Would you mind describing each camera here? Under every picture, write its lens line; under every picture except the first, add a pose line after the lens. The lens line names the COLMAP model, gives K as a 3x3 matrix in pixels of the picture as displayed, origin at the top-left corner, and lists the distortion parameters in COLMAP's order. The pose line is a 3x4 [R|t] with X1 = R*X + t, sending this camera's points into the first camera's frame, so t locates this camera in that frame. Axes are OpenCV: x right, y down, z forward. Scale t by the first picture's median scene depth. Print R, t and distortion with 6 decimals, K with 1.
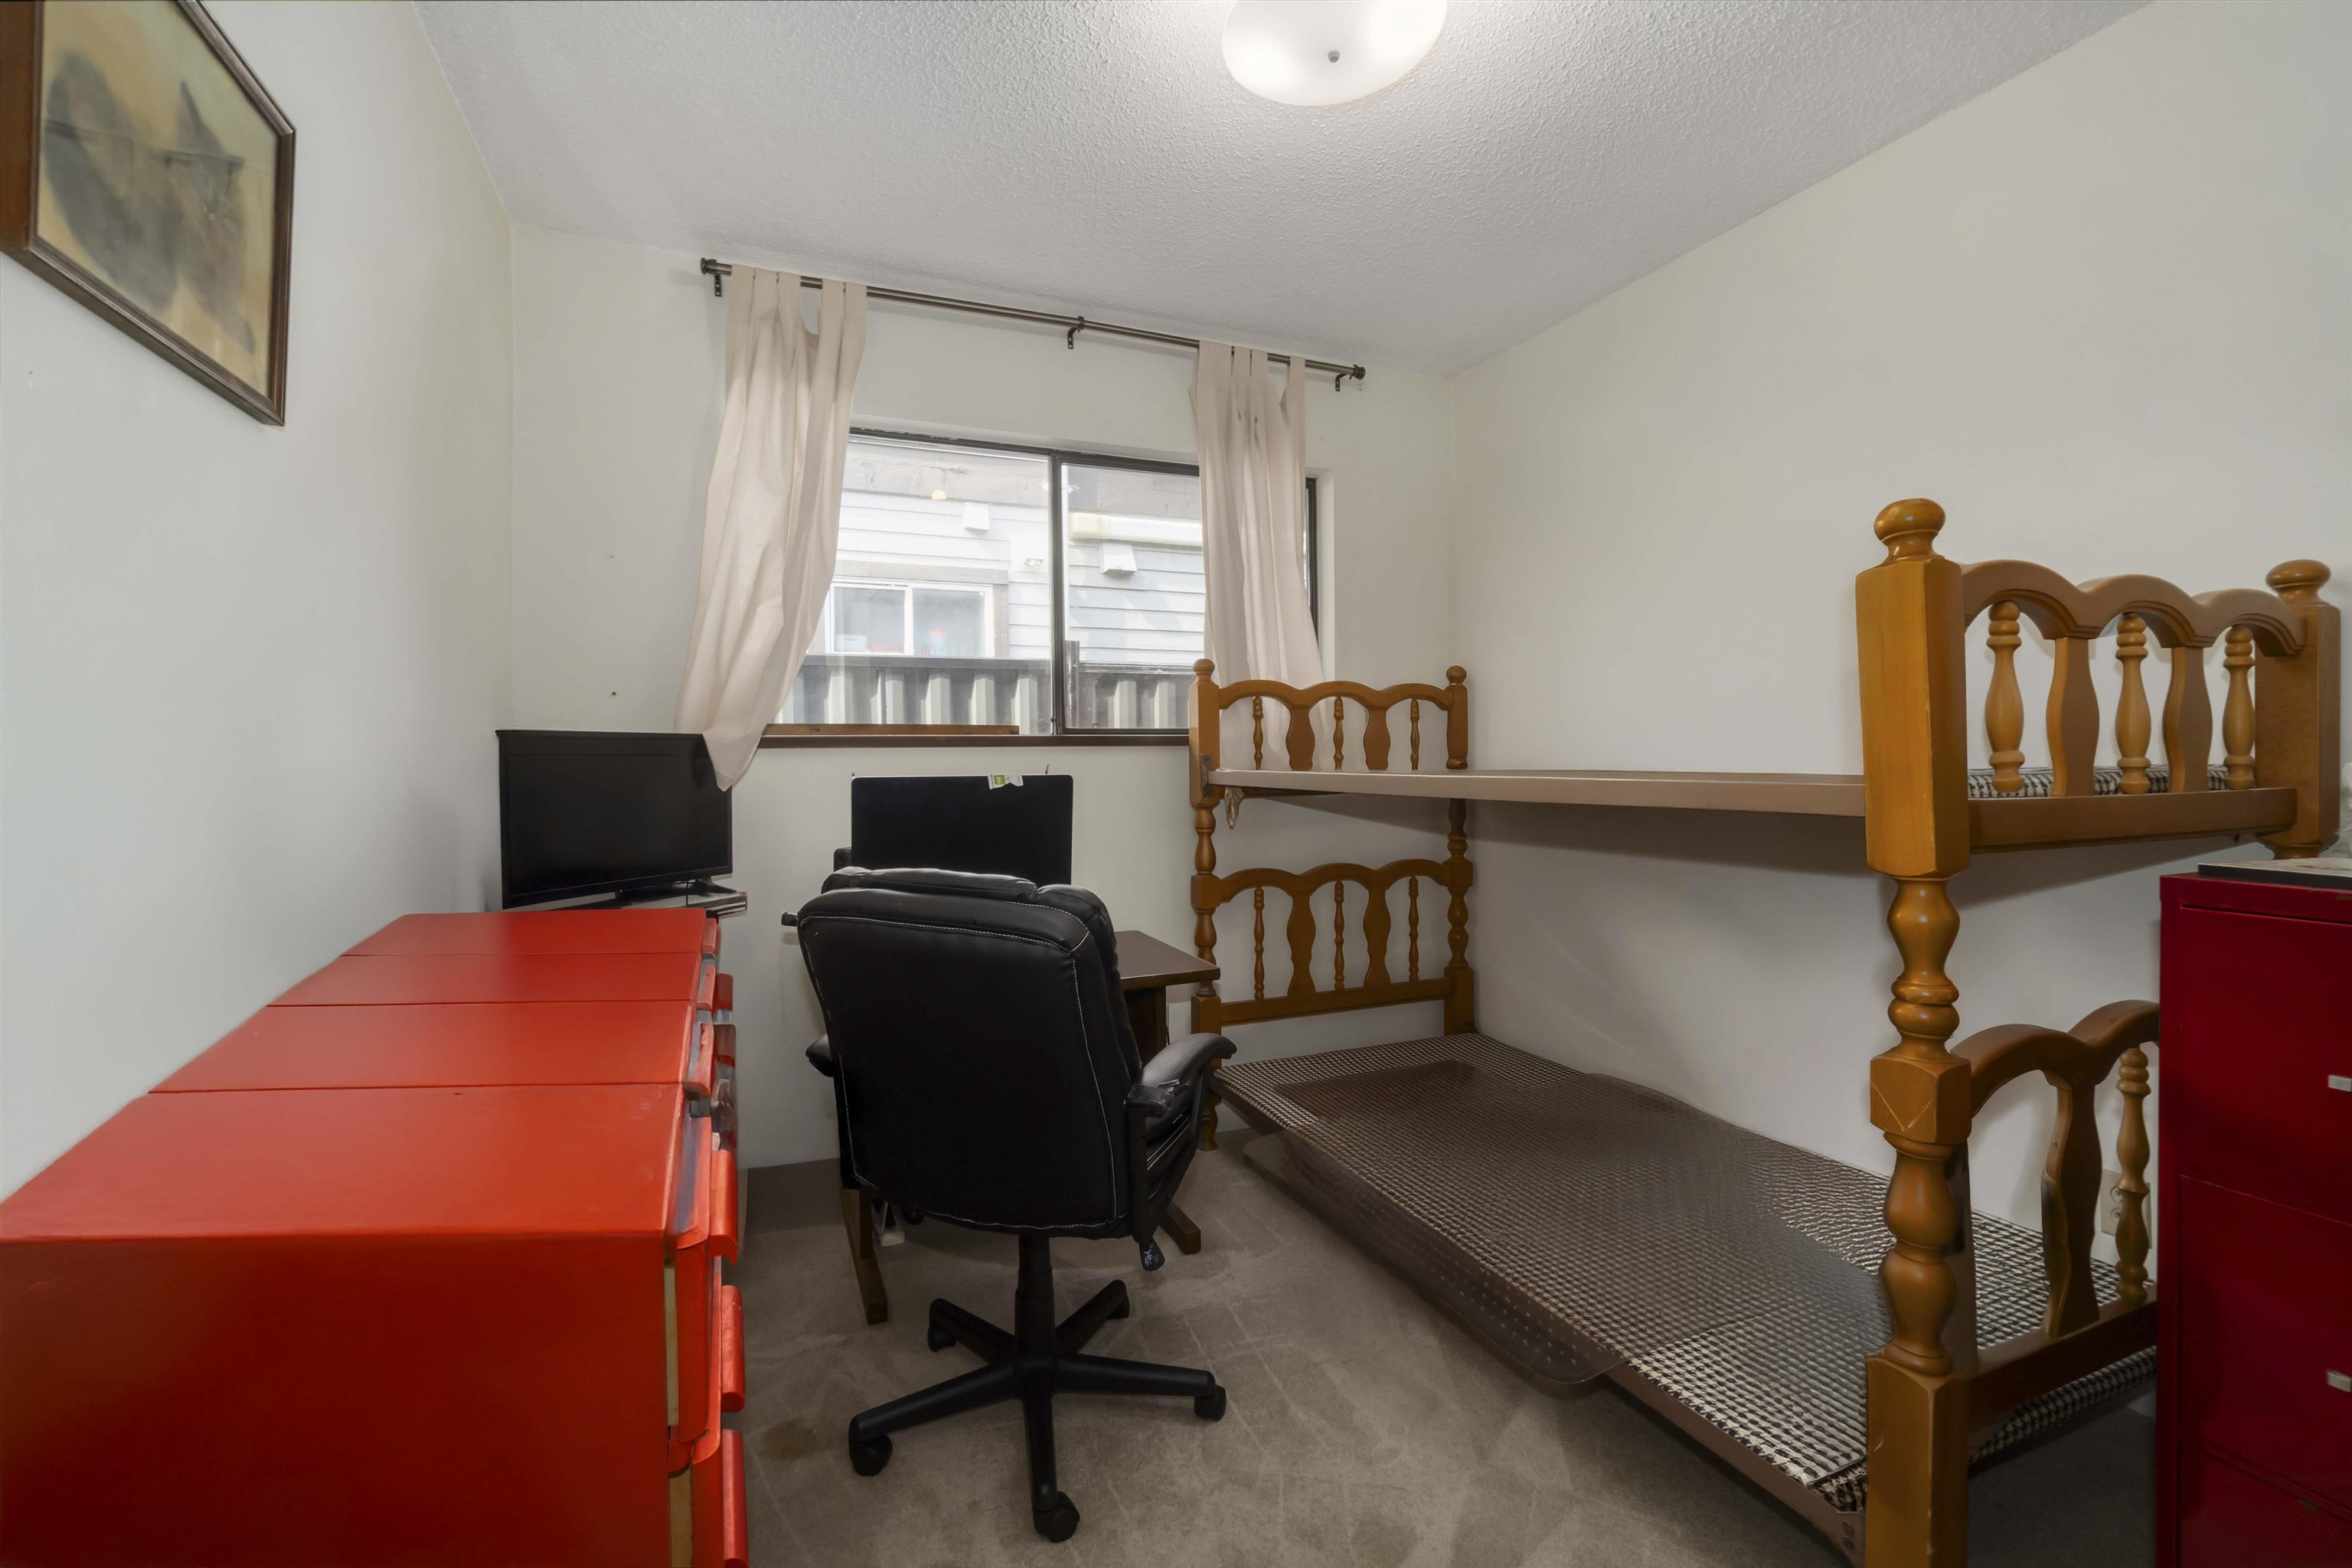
lens RADIAL K [[1023.6, 0, 1163.9], [0, 1023.6, 758.2], [0, 0, 1]] dist [-0.001572, 0.000027]
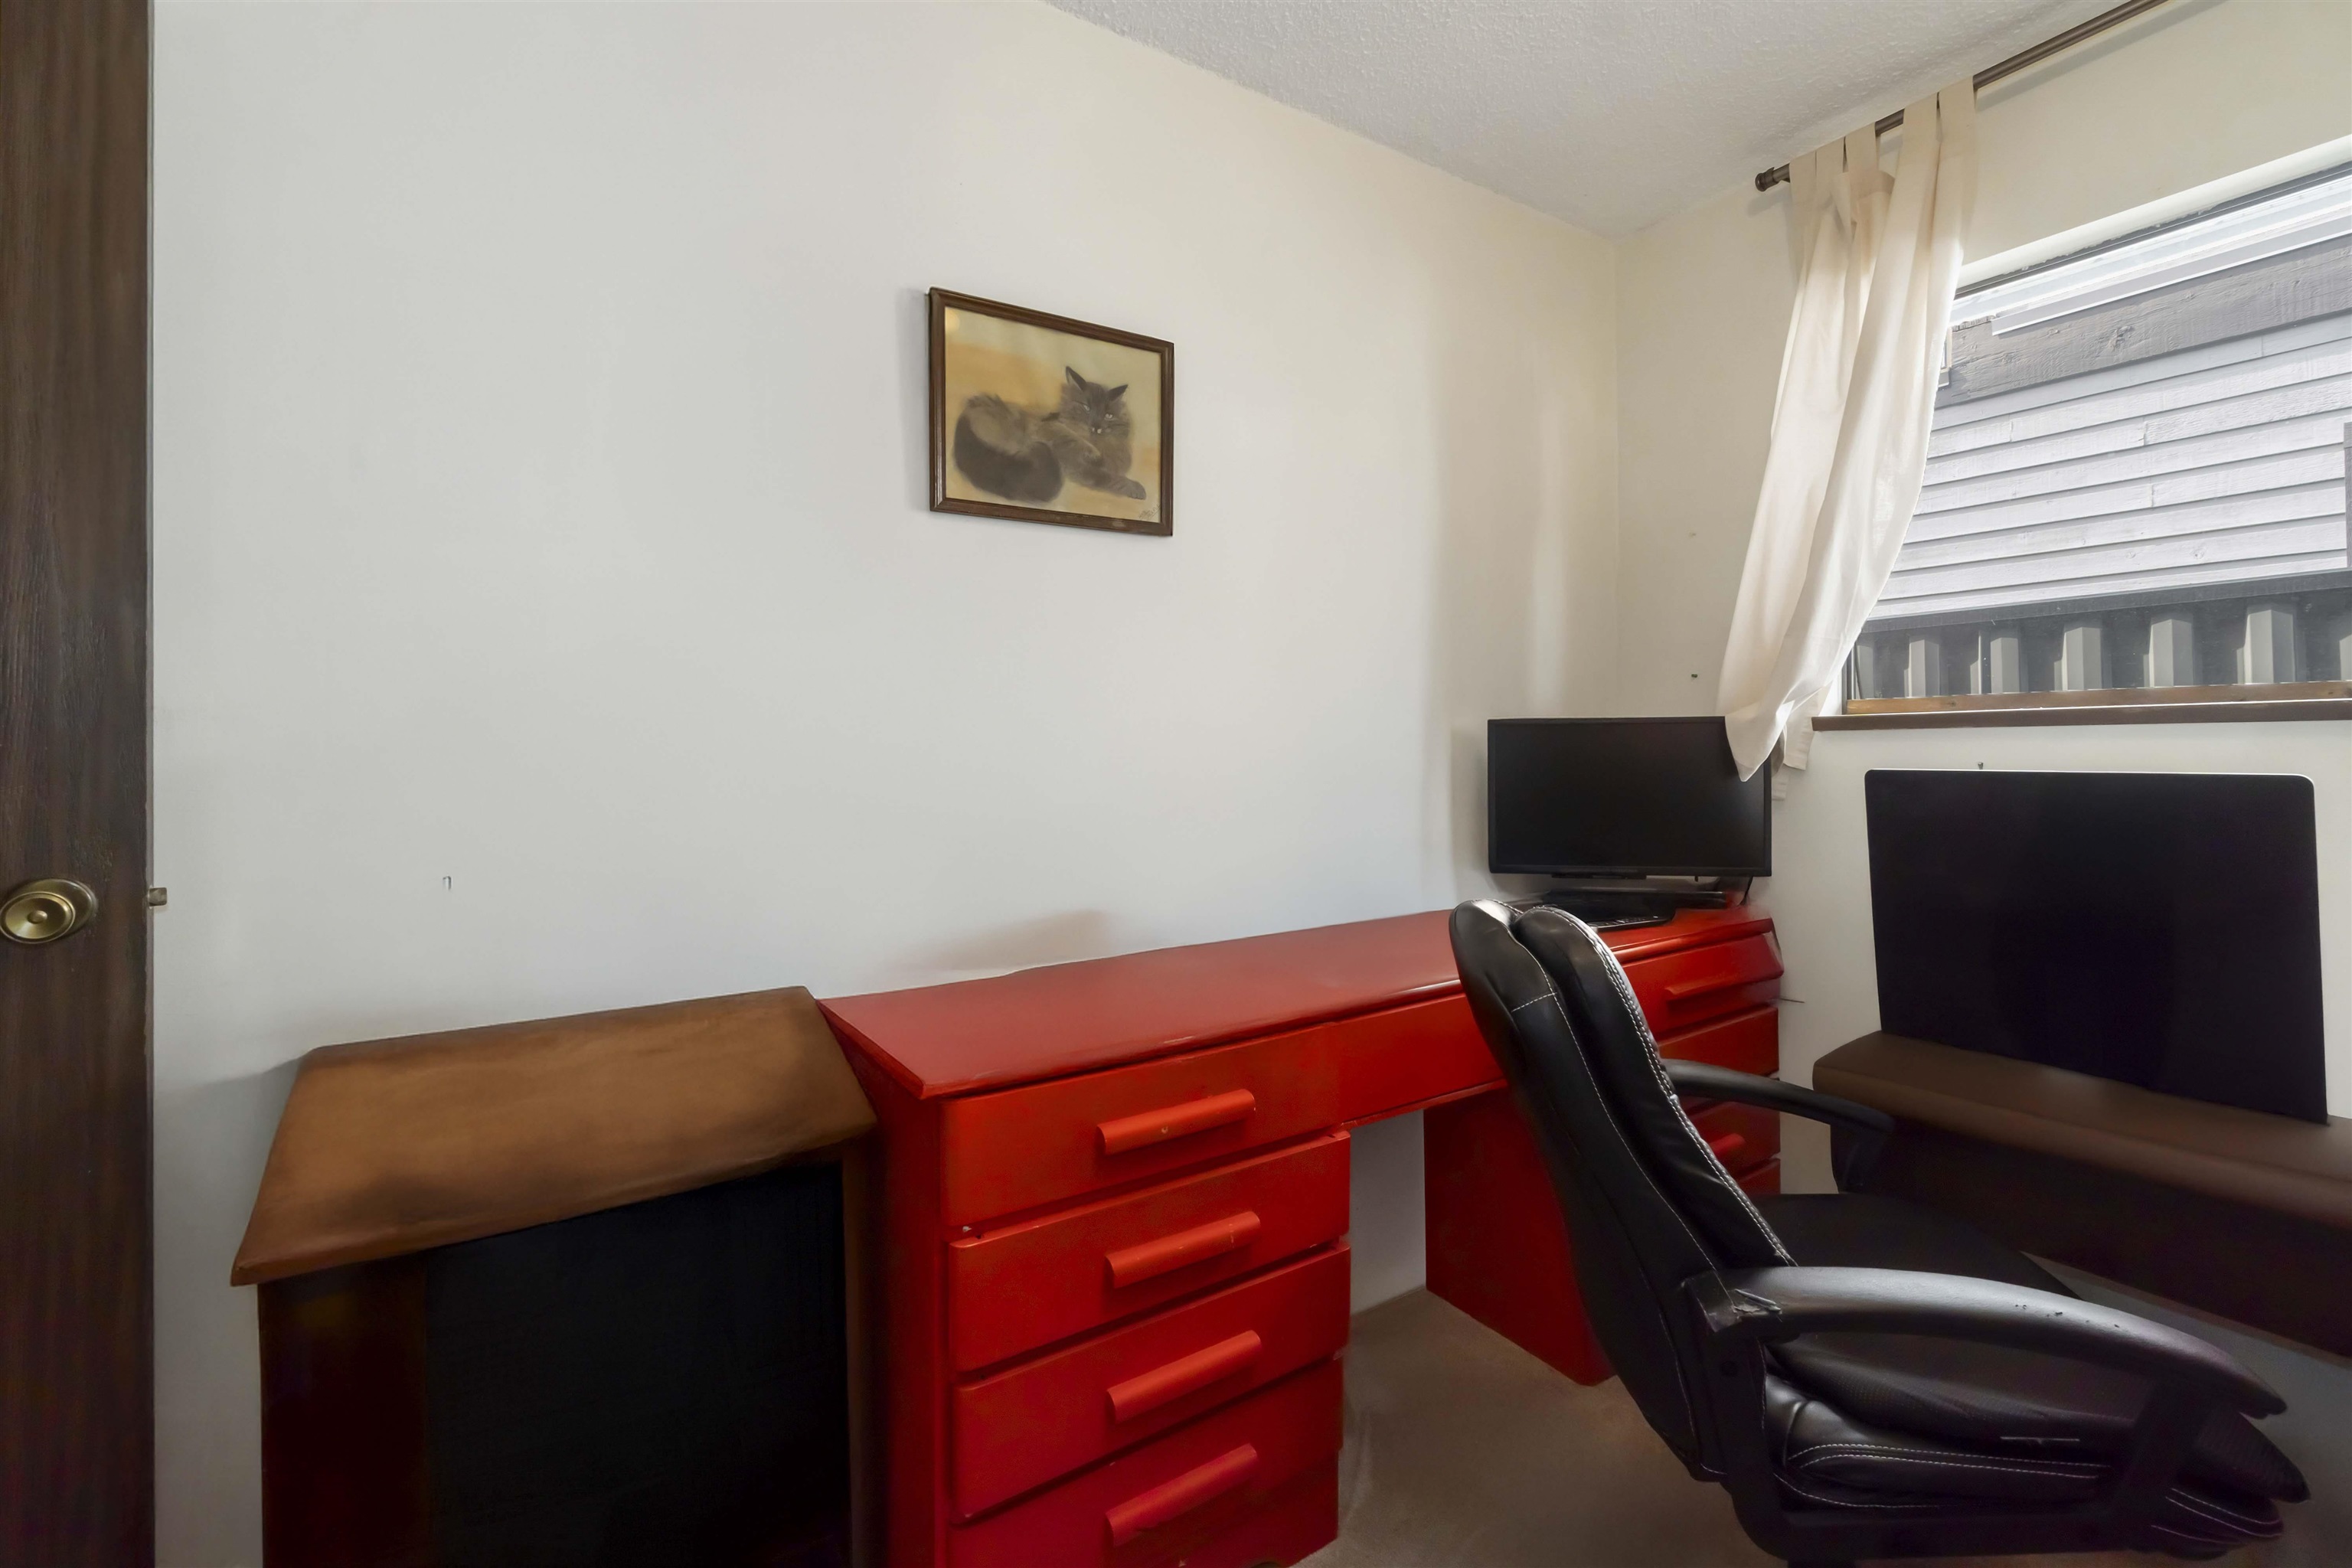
lens RADIAL K [[1023.6, 0, 1163.9], [0, 1023.6, 758.2], [0, 0, 1]] dist [-0.001572, 0.000027]
pose [[0.182216, 0.018698, -0.983081, 0.342476], [0.005041, 0.999788, 0.019950, -0.007392], [0.983246, -0.008591, 0.182083, 0.347194]]
